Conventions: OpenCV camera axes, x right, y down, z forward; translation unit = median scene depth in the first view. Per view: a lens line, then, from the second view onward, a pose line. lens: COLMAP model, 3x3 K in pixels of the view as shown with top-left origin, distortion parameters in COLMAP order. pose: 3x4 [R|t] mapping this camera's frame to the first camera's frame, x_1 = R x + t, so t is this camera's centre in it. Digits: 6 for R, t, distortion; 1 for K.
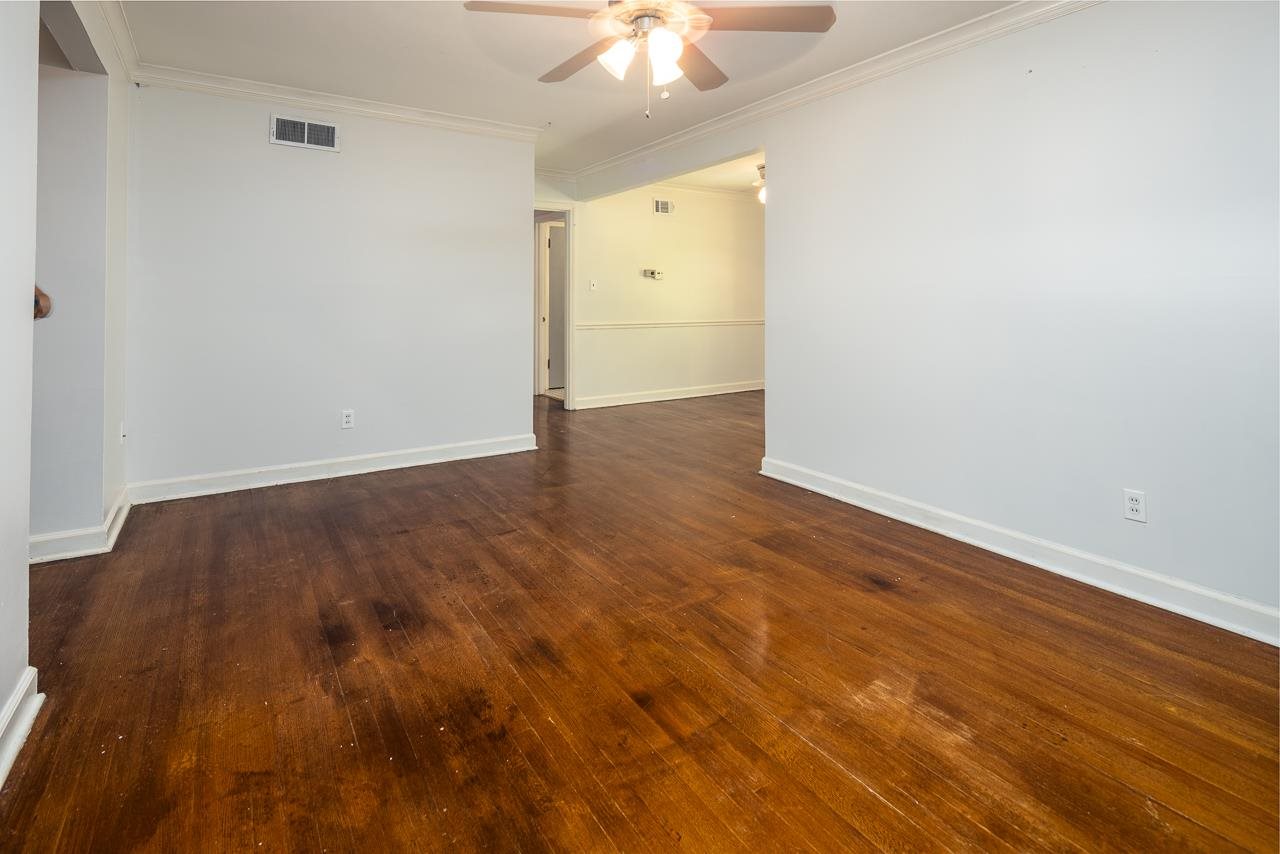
lens RADIAL K [[603.4, 0, 637.4], [0, 603.4, 419.0], [0, 0, 1]] dist [-0.004071, -0.001037]
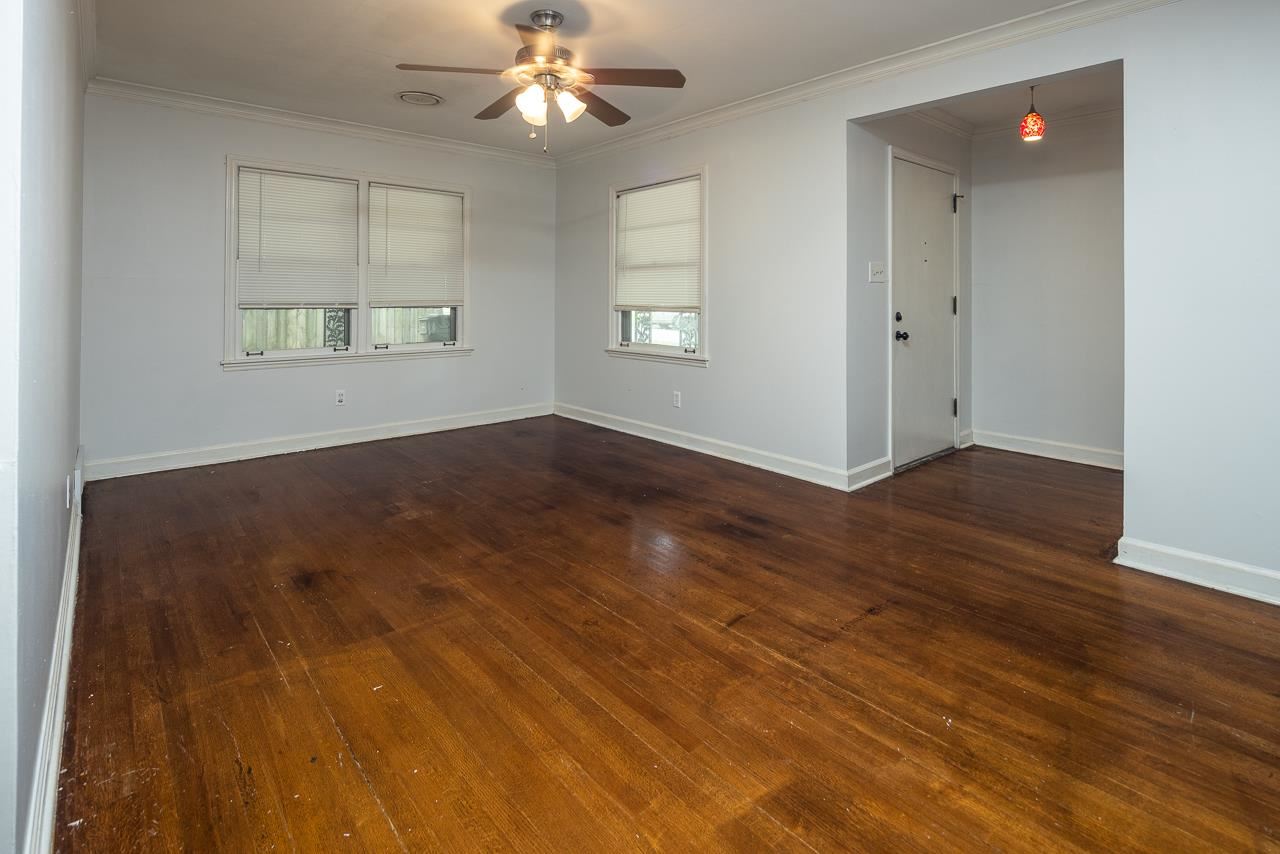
lens RADIAL K [[603.4, 0, 637.4], [0, 603.4, 419.0], [0, 0, 1]] dist [-0.004071, -0.001037]
pose [[-0.990904, 0.022507, -0.132678, -0.023184], [-0.030604, 0.922394, 0.385035, -0.515557], [0.131047, 0.385593, -0.913315, 2.645673]]
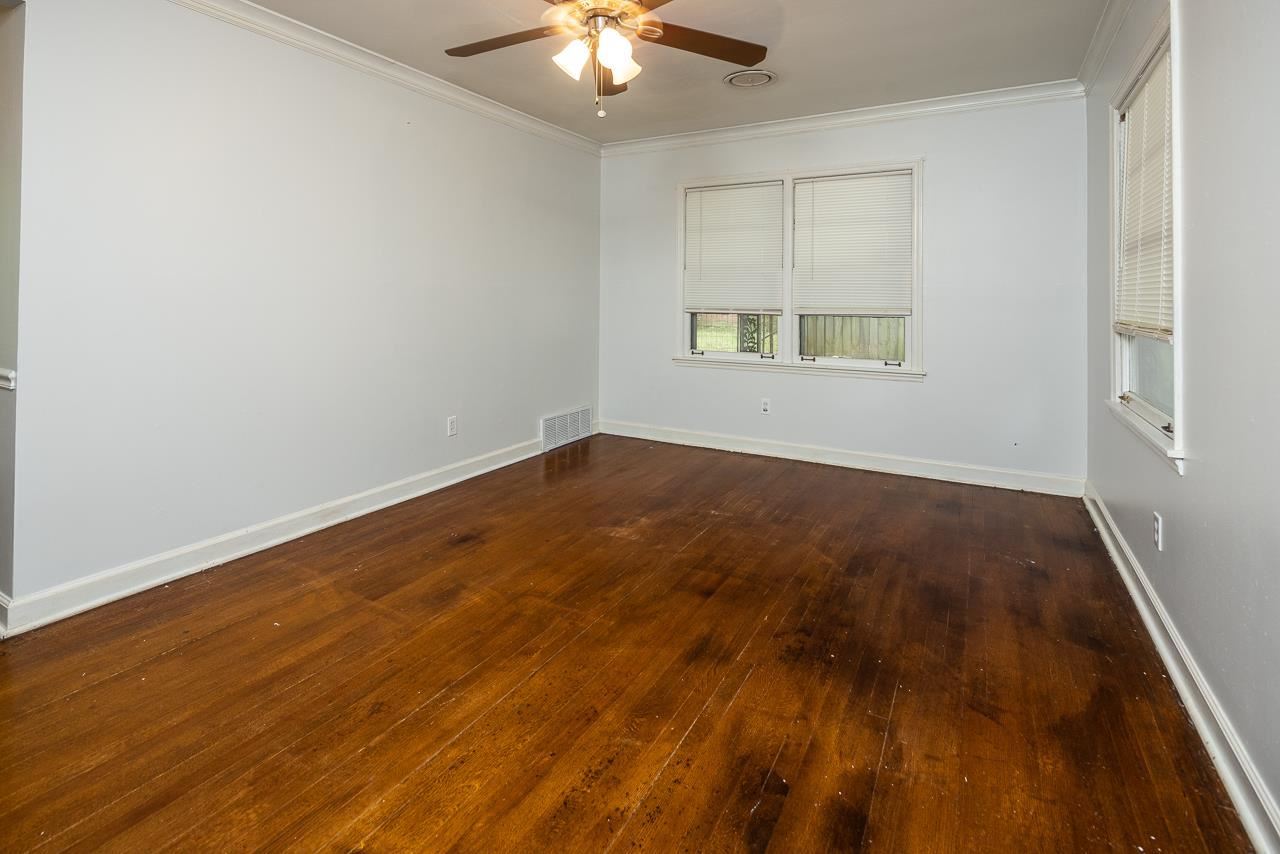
lens RADIAL K [[603.4, 0, 637.4], [0, 603.4, 419.0], [0, 0, 1]] dist [-0.004071, -0.001037]
pose [[-0.457980, -0.179704, 0.870610, -1.038768], [0.168400, 0.944084, 0.283456, -0.319329], [-0.872867, 0.276428, -0.402109, 1.584890]]
